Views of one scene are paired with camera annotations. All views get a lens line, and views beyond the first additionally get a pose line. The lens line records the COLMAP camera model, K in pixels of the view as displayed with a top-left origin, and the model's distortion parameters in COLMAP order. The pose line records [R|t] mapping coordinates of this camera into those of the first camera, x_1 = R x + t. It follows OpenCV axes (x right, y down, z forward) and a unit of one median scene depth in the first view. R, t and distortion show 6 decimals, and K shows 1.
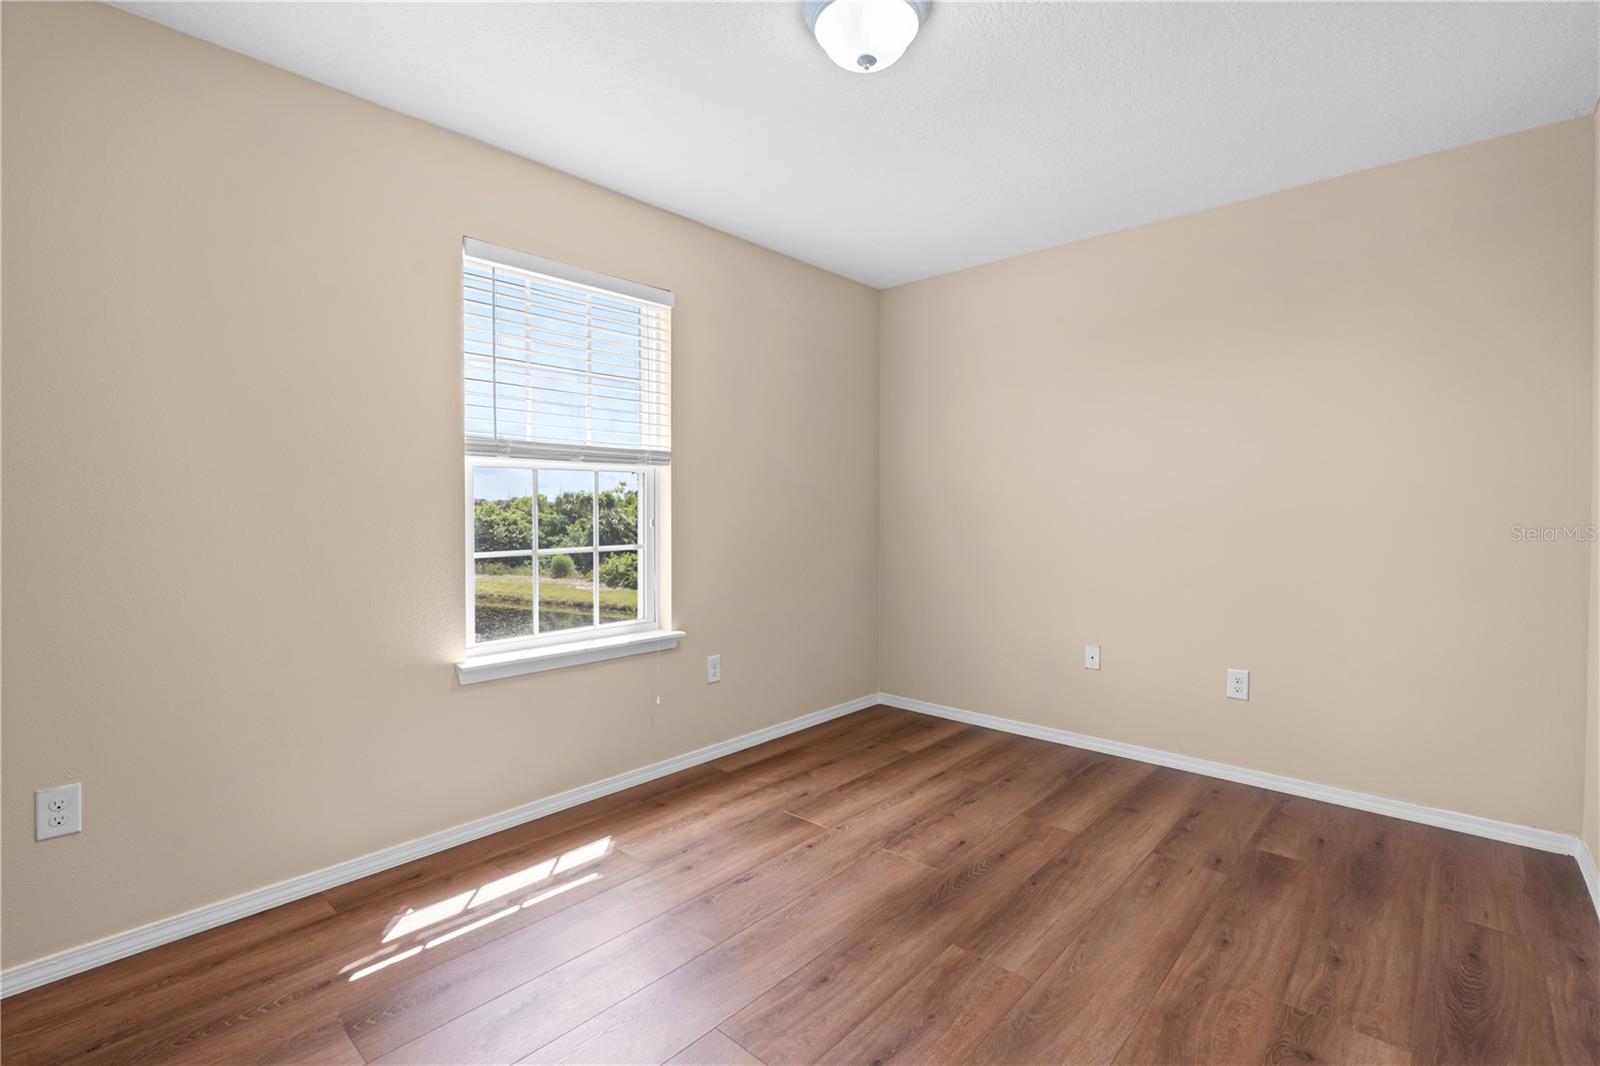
lens RADIAL K [[724.7, 0, 798.4], [0, 724.7, 515.6], [0, 0, 1]] dist [-0.010214, 0.005254]
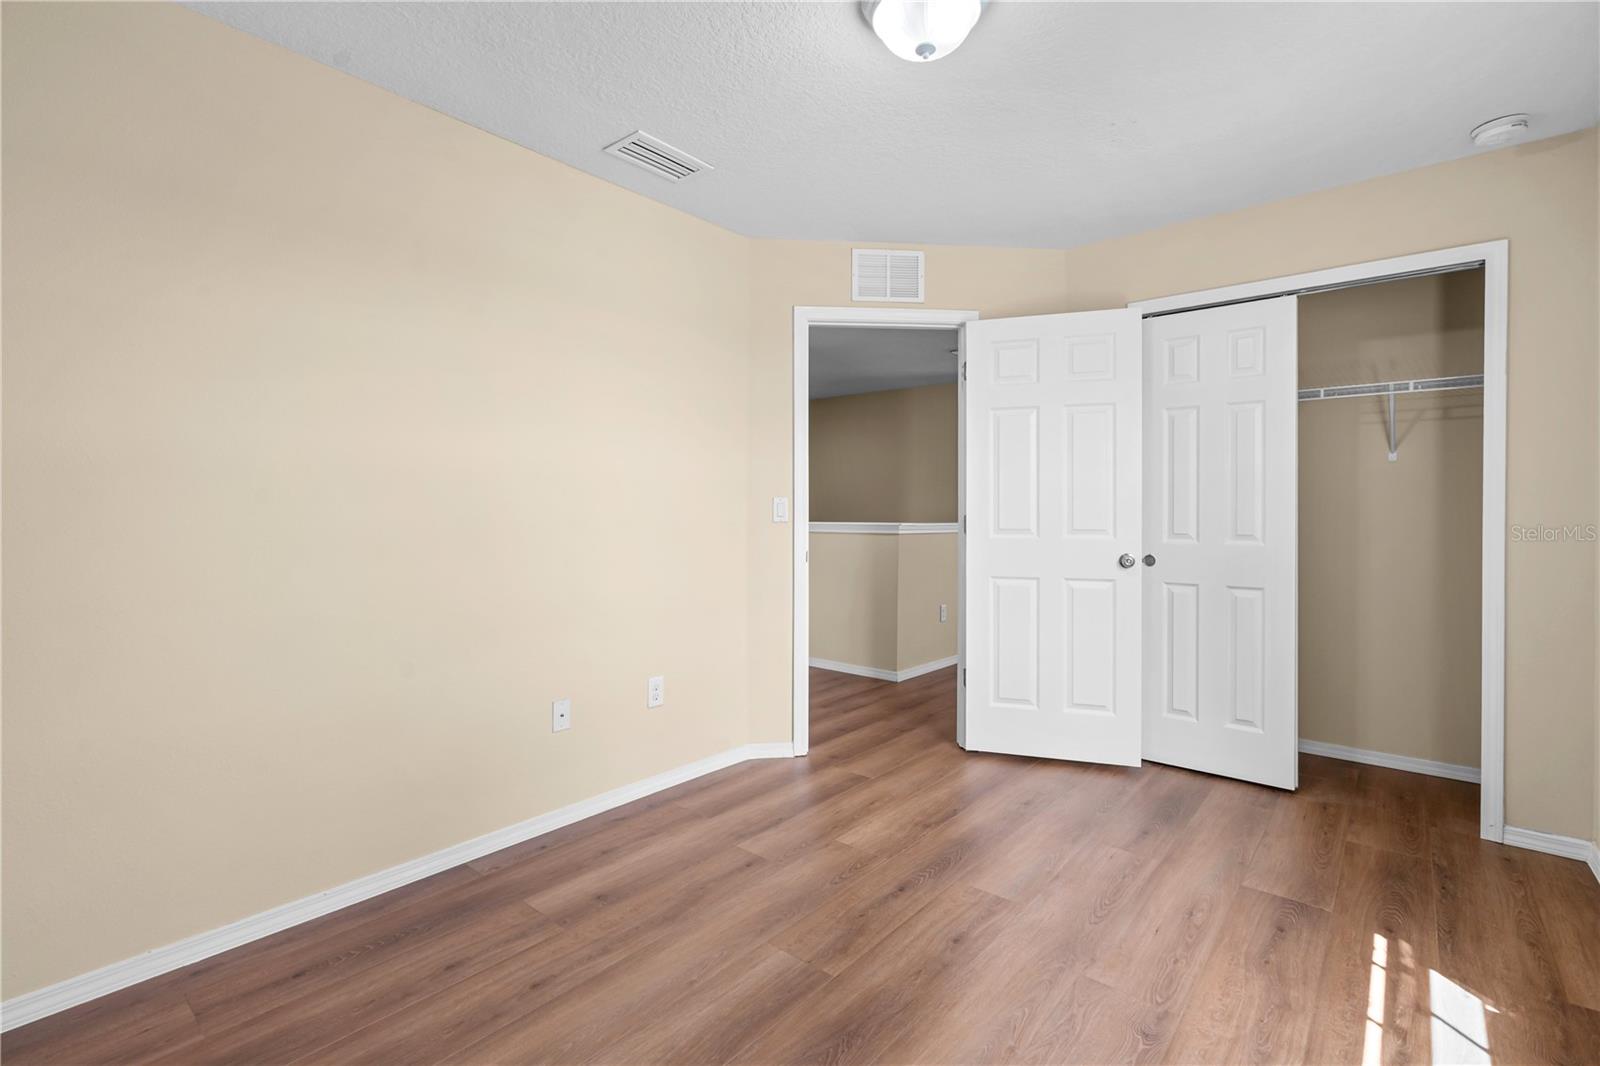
lens RADIAL K [[724.7, 0, 798.4], [0, 724.7, 515.6], [0, 0, 1]] dist [-0.010214, 0.005254]
pose [[-0.999213, -0.000442, -0.039669, 0.310503], [-0.001111, 0.999858, 0.016835, -0.022340], [0.039656, 0.016865, -0.999071, 2.017699]]
